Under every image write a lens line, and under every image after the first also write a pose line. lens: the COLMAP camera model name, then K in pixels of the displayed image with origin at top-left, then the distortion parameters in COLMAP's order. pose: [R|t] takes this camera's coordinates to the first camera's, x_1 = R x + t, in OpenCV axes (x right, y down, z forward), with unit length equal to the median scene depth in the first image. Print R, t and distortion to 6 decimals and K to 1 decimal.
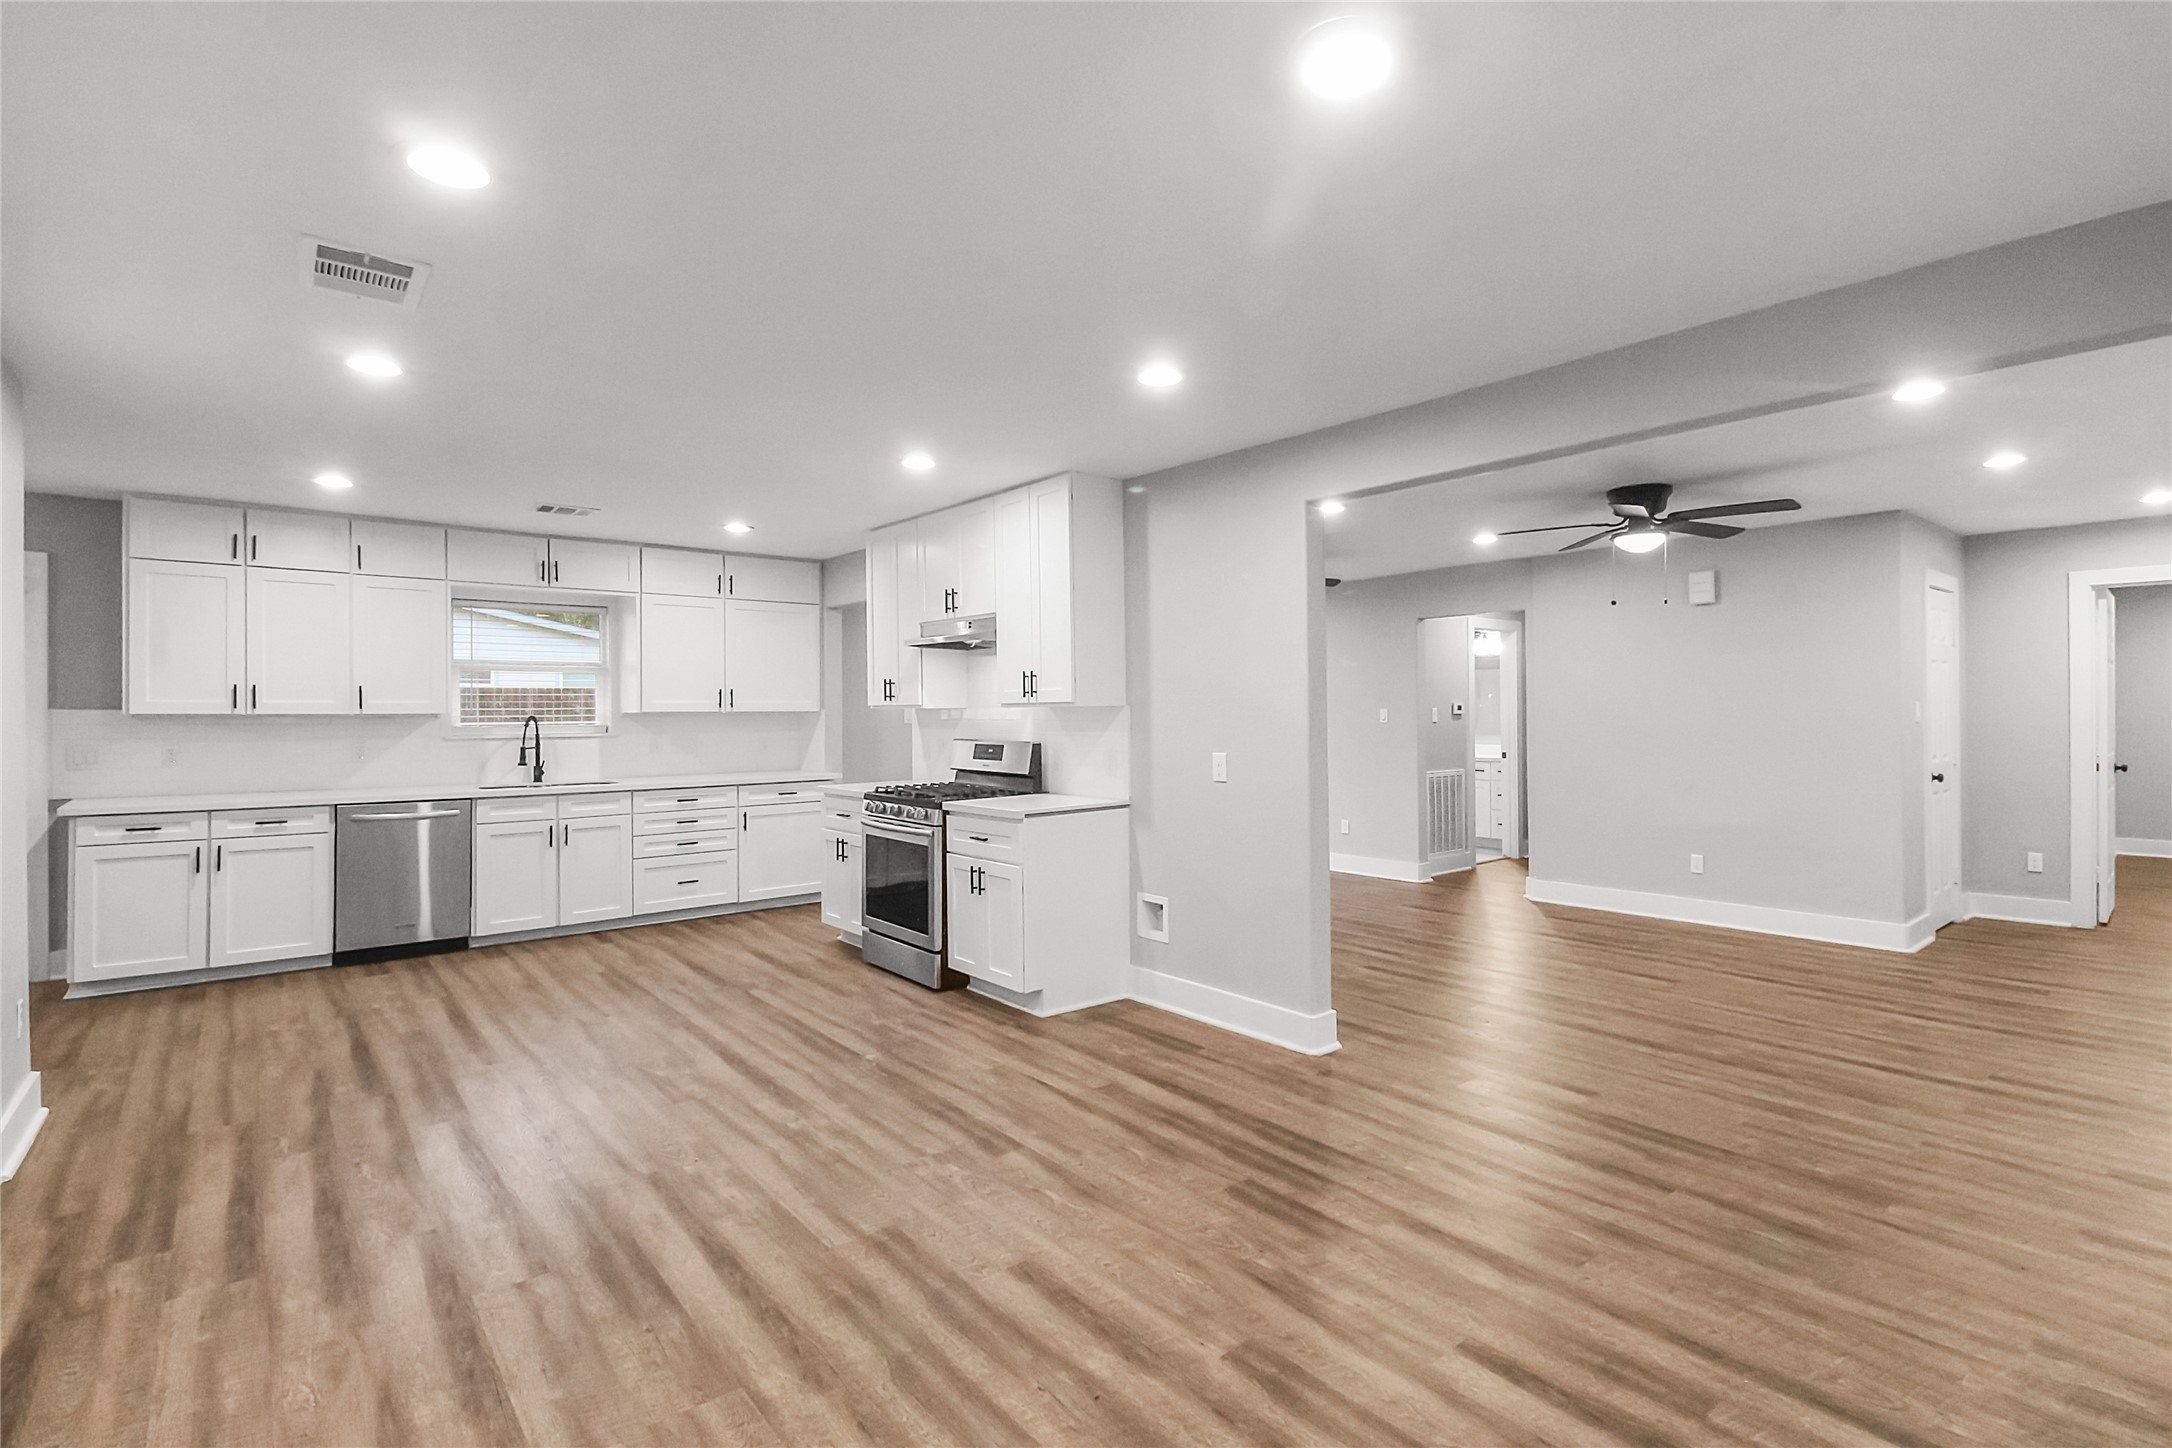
lens RADIAL K [[1038.3, 0, 1089.7], [0, 1038.3, 707.7], [0, 0, 1]] dist [0.027827, -0.000608]
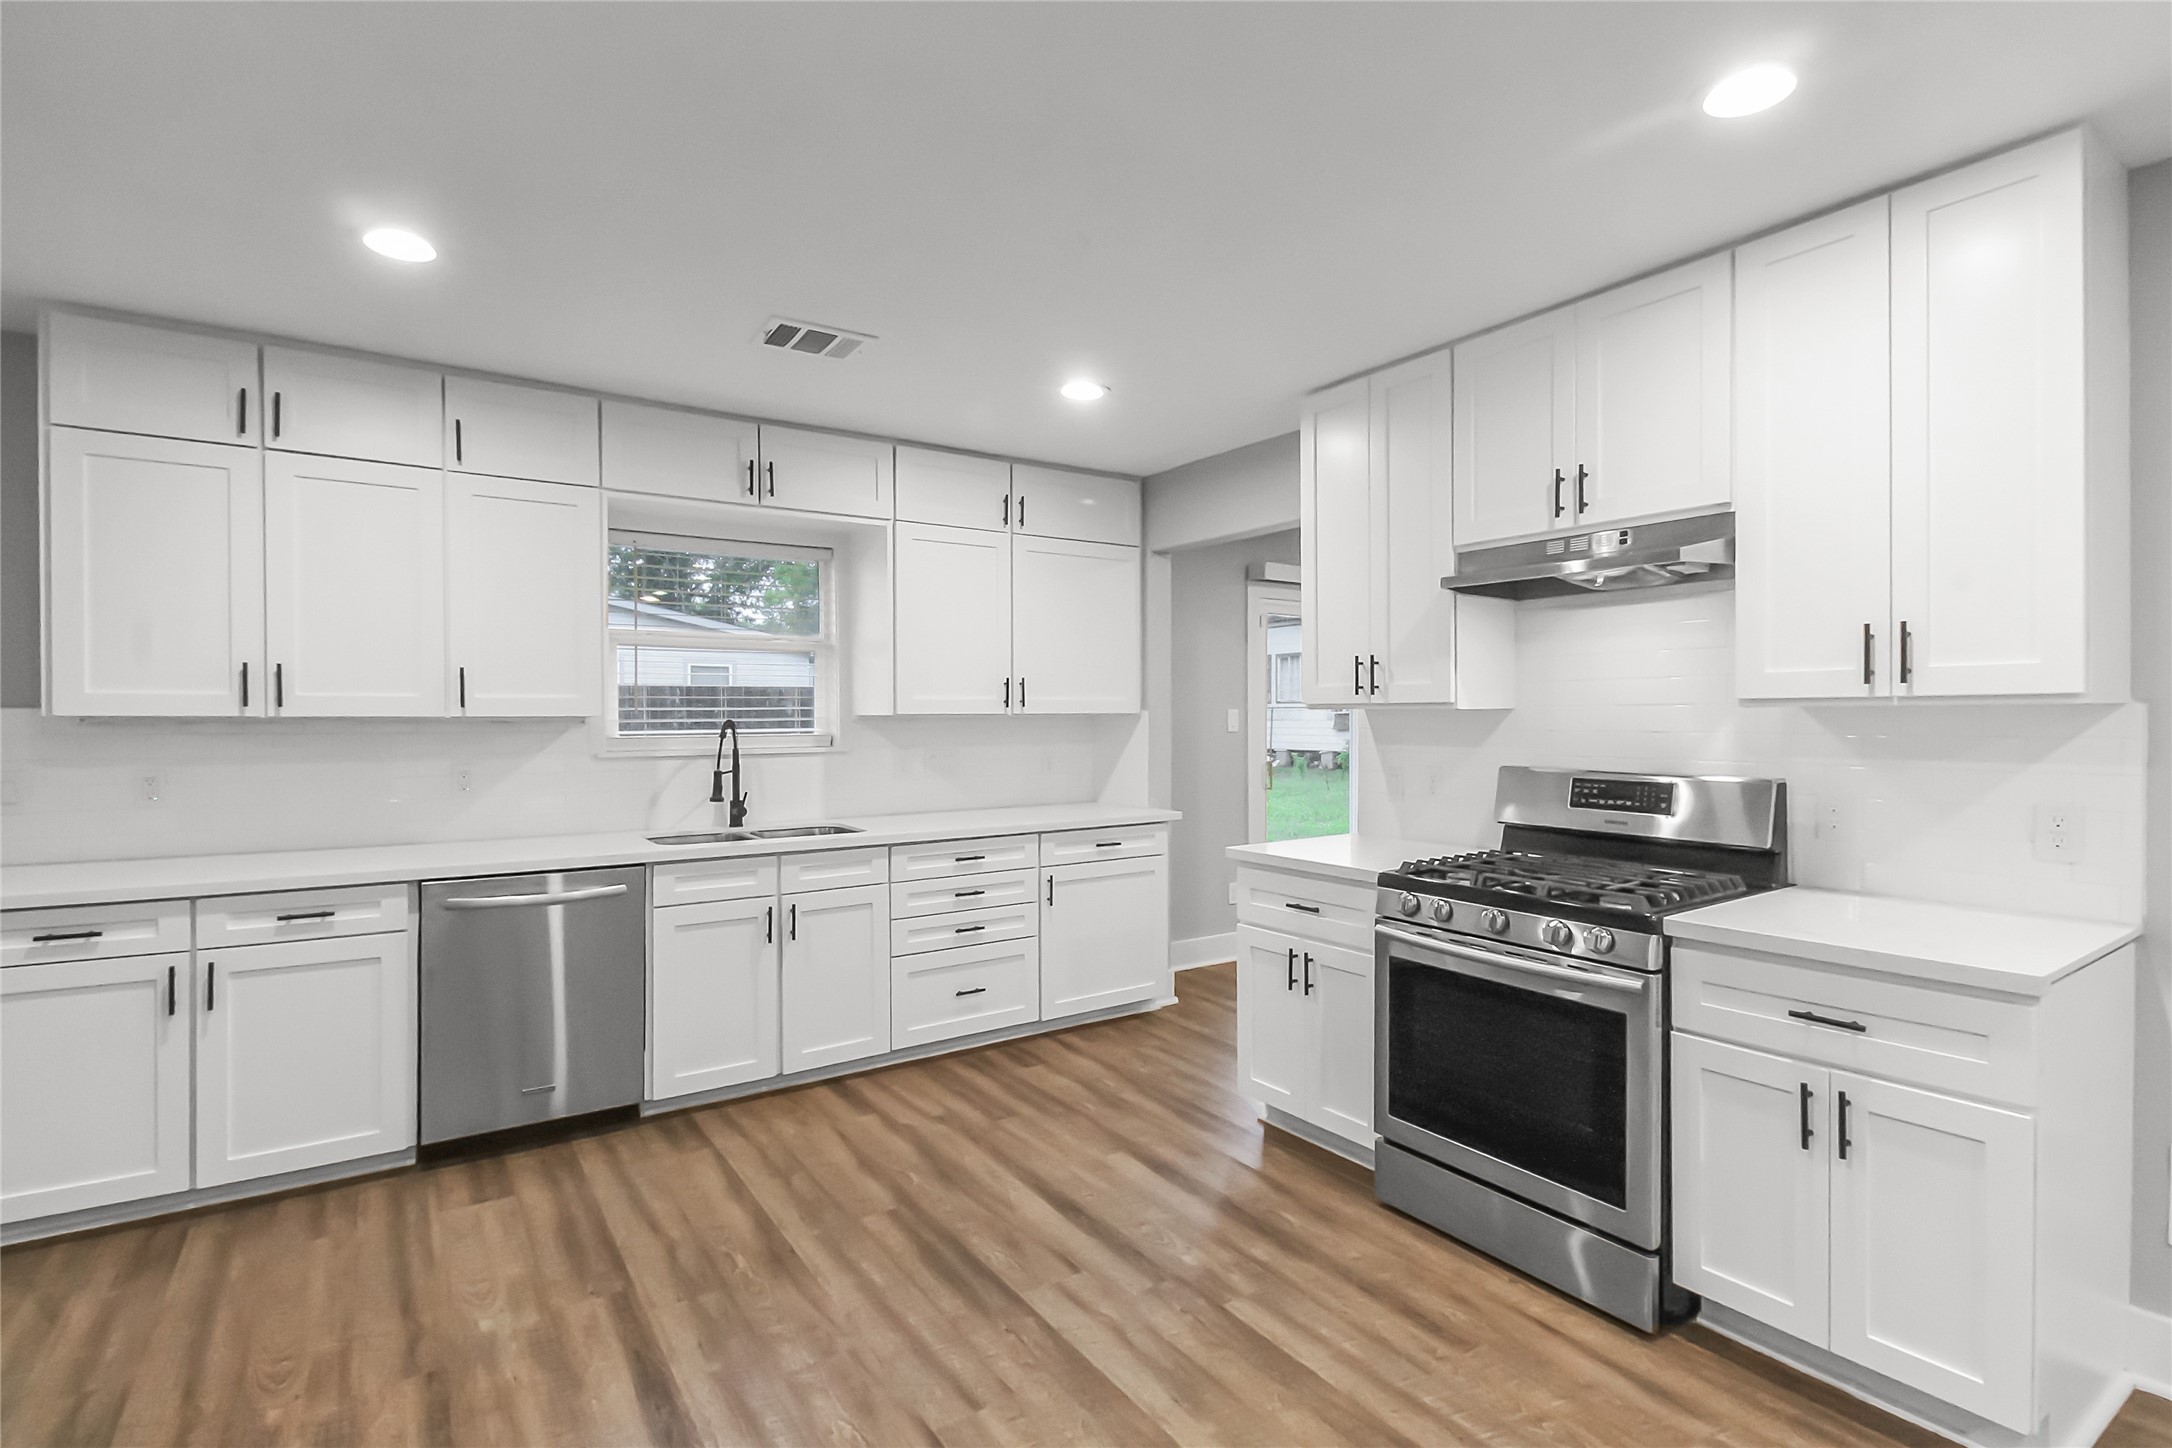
lens RADIAL K [[1038.3, 0, 1089.7], [0, 1038.3, 707.7], [0, 0, 1]] dist [0.027827, -0.000608]
pose [[0.996914, 0.002560, -0.078466, -0.325923], [-0.002583, 0.999997, -0.000195, 0.000240], [0.078465, 0.000397, 0.996917, 0.483612]]
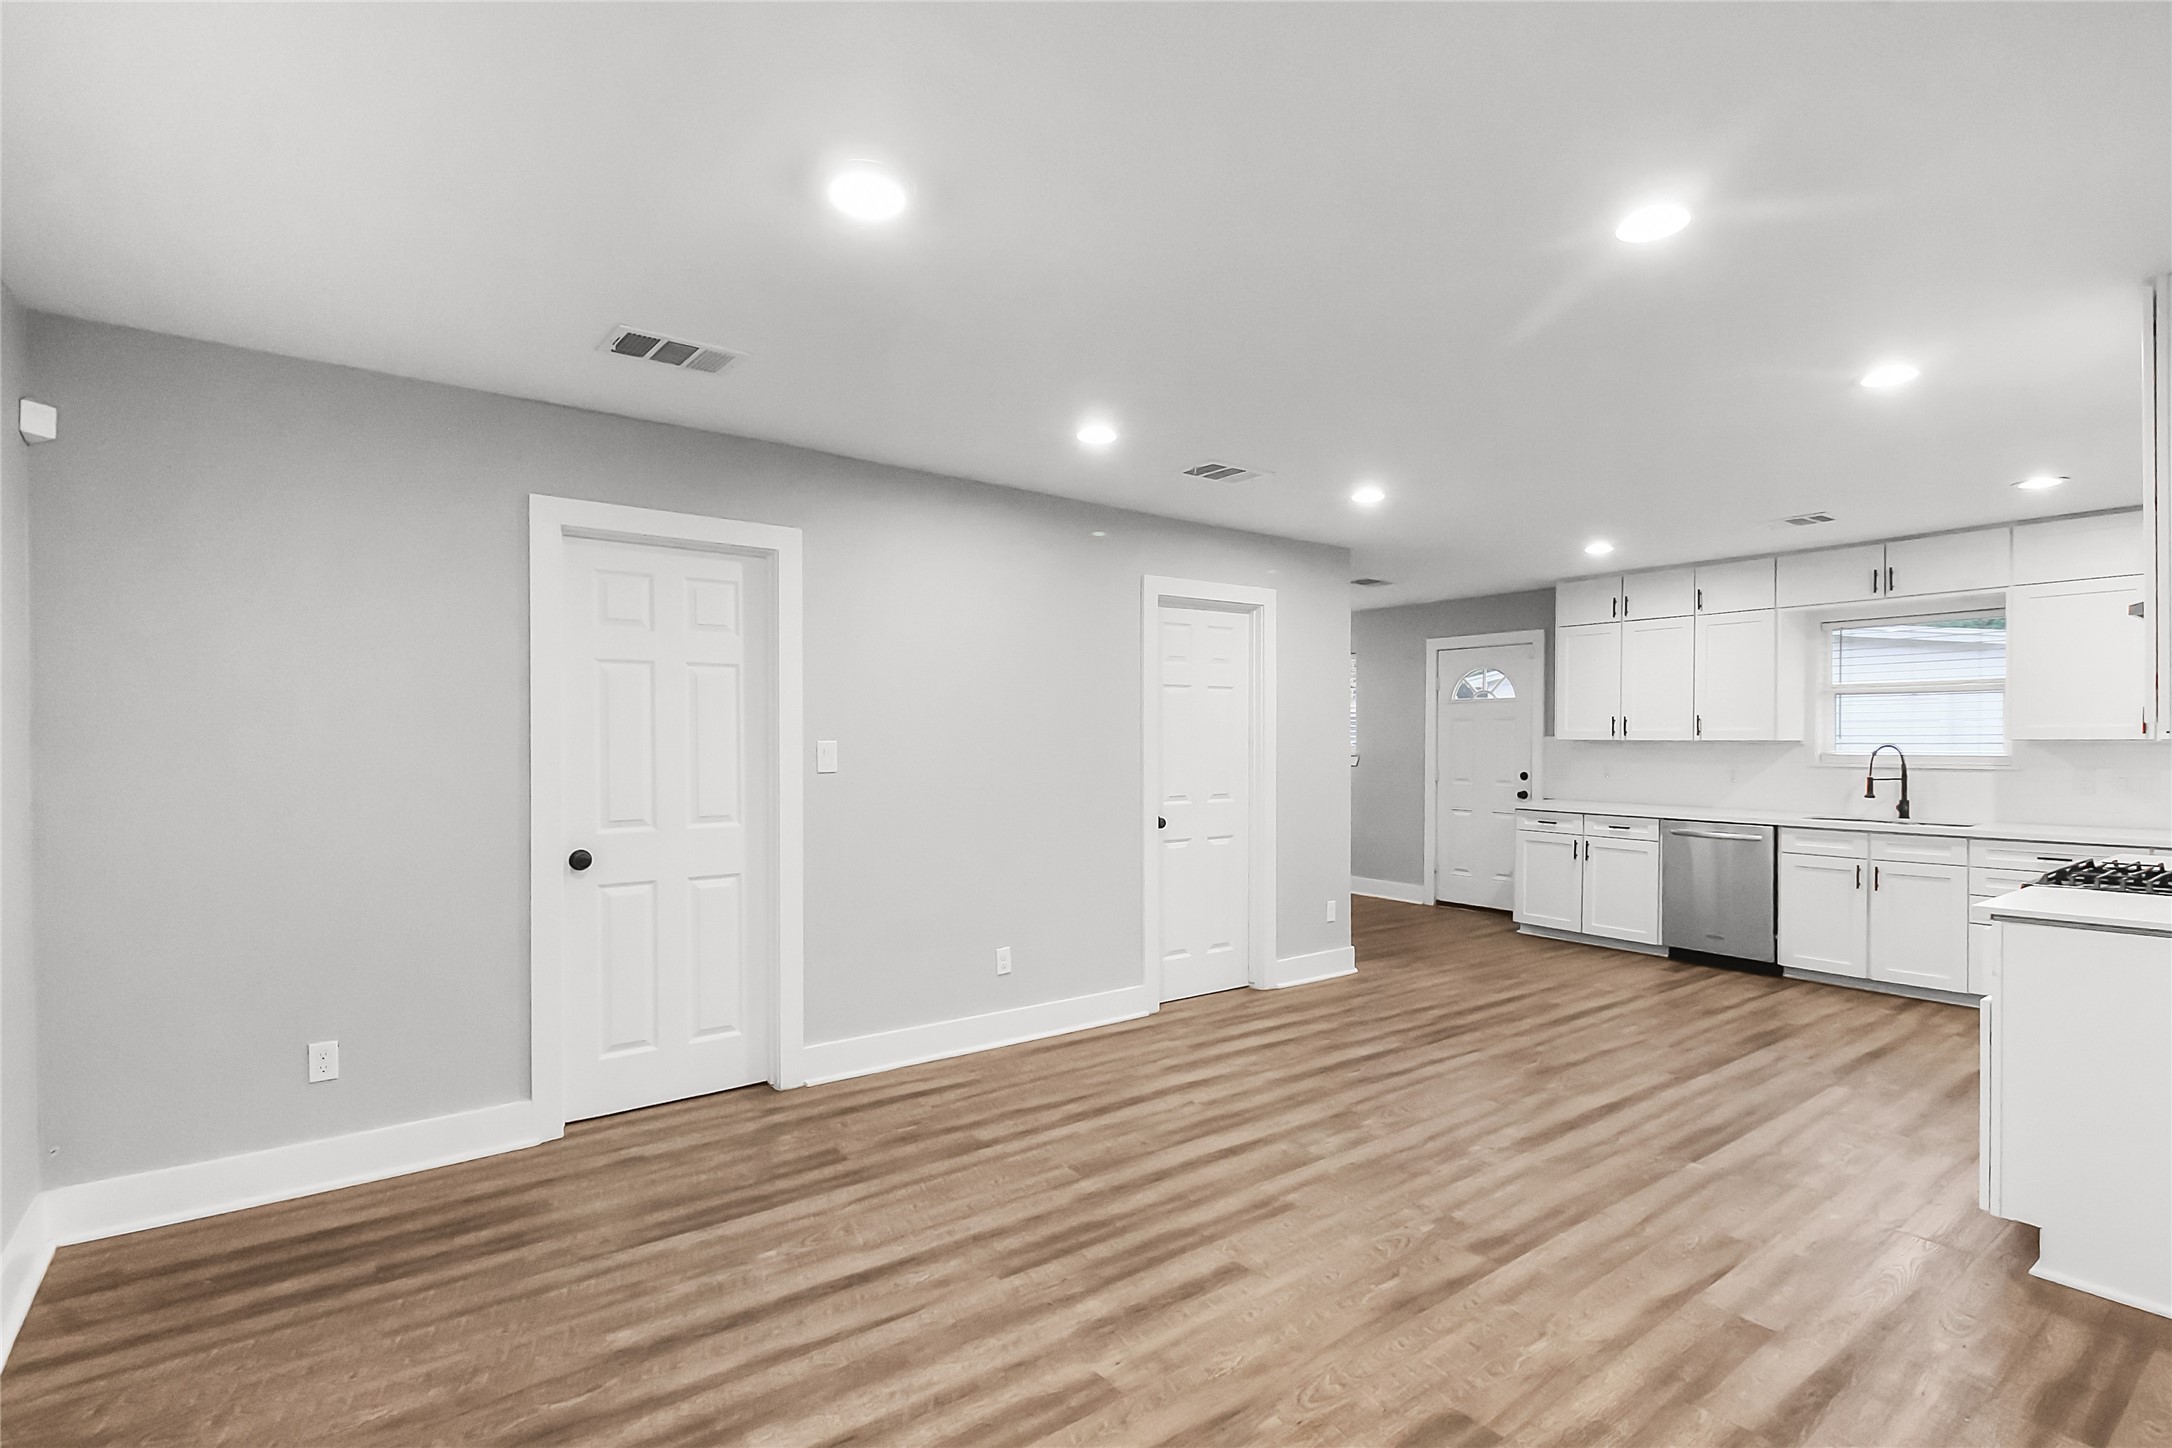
lens RADIAL K [[1038.3, 0, 1089.7], [0, 1038.3, 707.7], [0, 0, 1]] dist [0.027827, -0.000608]
pose [[-0.056818, -0.031412, -0.997890, 0.483378], [0.002951, 0.999495, -0.031630, 0.004697], [0.998380, -0.004742, -0.056696, 0.441727]]
